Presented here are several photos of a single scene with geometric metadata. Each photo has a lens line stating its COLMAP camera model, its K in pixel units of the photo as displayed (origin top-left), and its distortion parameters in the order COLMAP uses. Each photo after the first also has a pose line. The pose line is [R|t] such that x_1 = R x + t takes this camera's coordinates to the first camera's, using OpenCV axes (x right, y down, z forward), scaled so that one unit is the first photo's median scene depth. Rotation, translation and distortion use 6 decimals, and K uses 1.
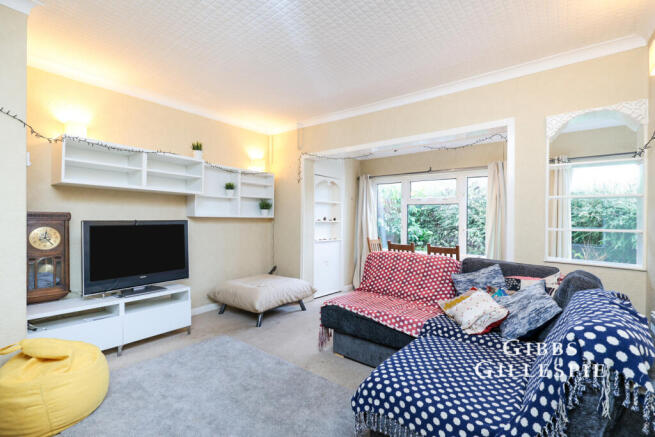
lens RADIAL K [[297.8, 0, 327.5], [0, 297.8, 218.5], [0, 0, 1]] dist [0.000447, 0.000152]
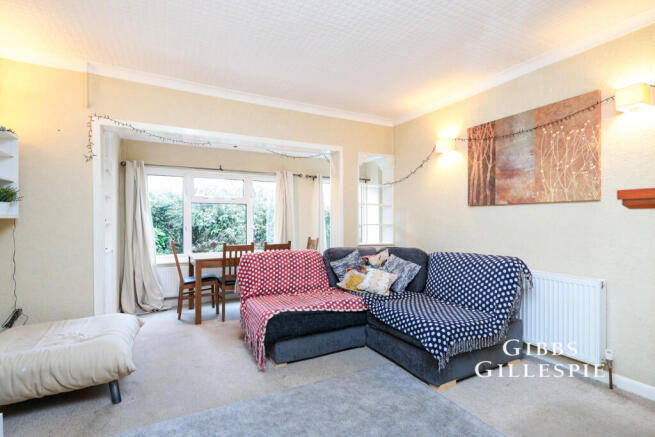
lens RADIAL K [[303.2, 0, 336.5], [0, 303.2, 223.0], [0, 0, 1]] dist [-0.000150, 0.000175]
pose [[0.415647, -0.022328, 0.909252, -0.487801], [0.002461, 0.999723, 0.023425, -0.006539], [-0.909523, -0.007498, 0.415587, 0.290586]]
